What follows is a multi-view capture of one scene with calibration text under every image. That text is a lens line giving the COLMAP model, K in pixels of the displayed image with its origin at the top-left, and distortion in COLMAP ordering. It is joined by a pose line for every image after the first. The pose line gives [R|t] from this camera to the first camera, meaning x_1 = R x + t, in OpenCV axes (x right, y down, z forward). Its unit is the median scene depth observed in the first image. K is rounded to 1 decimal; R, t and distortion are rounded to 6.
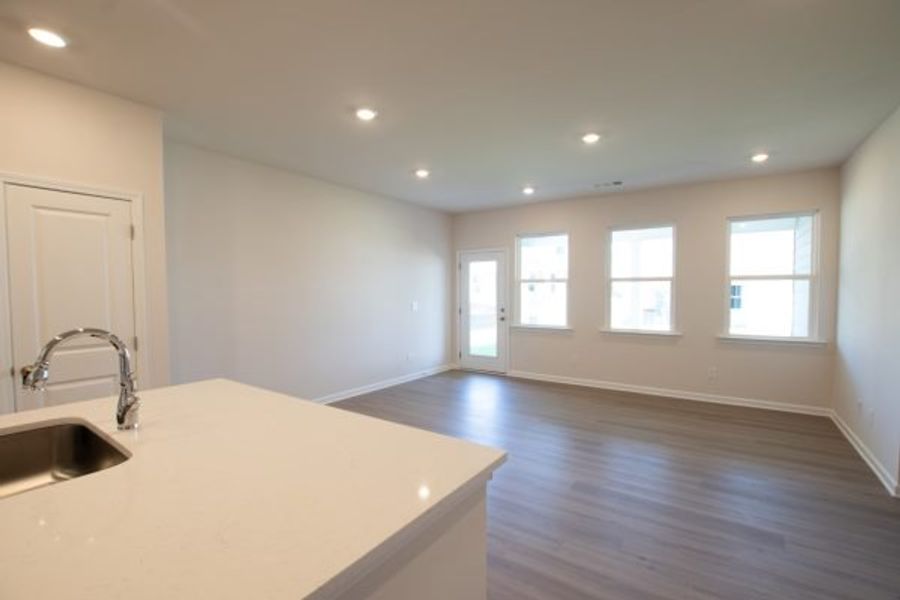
lens RADIAL K [[398.1, 0, 454.8], [0, 398.1, 298.0], [0, 0, 1]] dist [-0.018601, 0.000038]
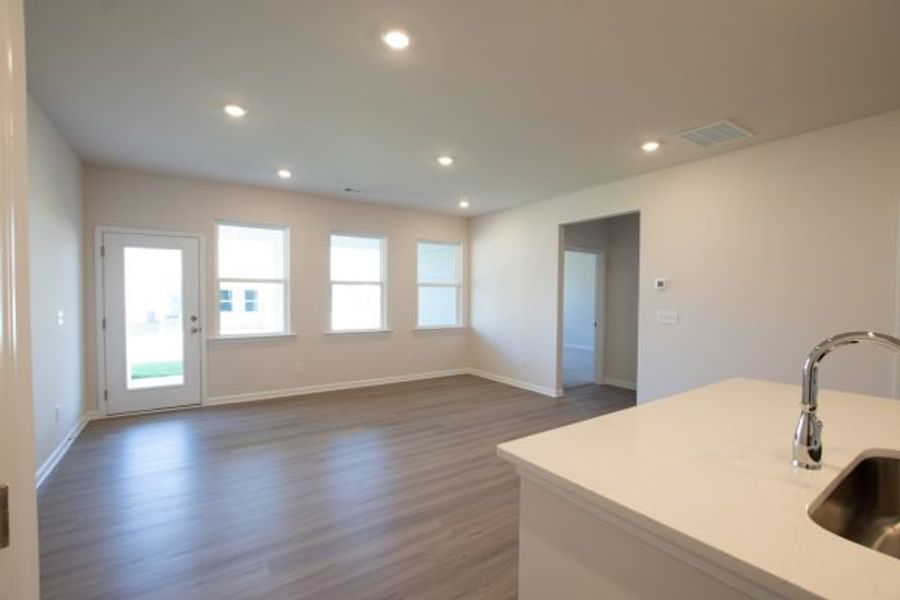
lens RADIAL K [[398.1, 0, 452.8], [0, 398.1, 306.5], [0, 0, 1]] dist [-0.018601, 0.000038]
pose [[0.370498, -0.024602, 0.928507, -0.381462], [0.006930, 0.999695, 0.023723, -0.005814], [-0.928807, -0.002355, 0.370556, 0.292103]]
